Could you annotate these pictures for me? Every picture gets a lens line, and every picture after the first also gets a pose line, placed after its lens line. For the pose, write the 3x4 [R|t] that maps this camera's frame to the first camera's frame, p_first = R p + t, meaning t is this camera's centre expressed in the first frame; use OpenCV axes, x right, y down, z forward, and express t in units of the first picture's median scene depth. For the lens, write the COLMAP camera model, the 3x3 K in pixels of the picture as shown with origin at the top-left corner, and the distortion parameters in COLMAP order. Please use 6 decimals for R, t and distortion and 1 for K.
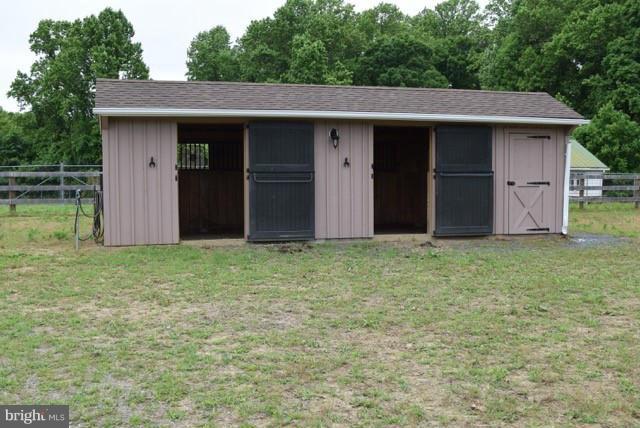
lens RADIAL K [[713.2, 0, 320.0], [0, 713.2, 214.0], [0, 0, 1]] dist [-0.047799, -0.000662]
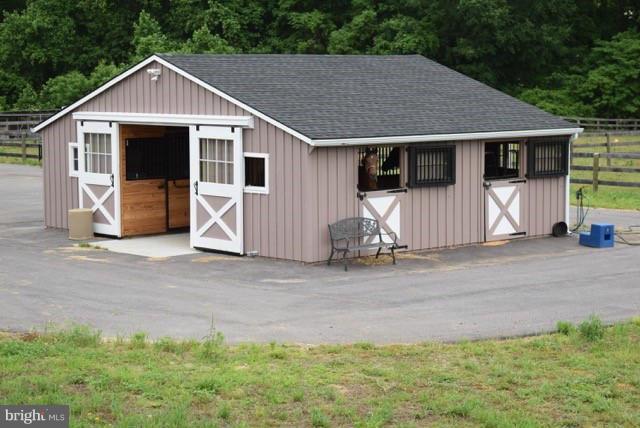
lens RADIAL K [[1450.1, 0, 320.0], [0, 1450.1, 214.0], [0, 0, 1]] dist [0.067653, 0.361764]
pose [[0.860014, -0.055614, 0.507231, -0.409837], [0.041569, 0.998375, 0.038983, 0.015721], [-0.508575, -0.012441, 0.860928, -0.662067]]
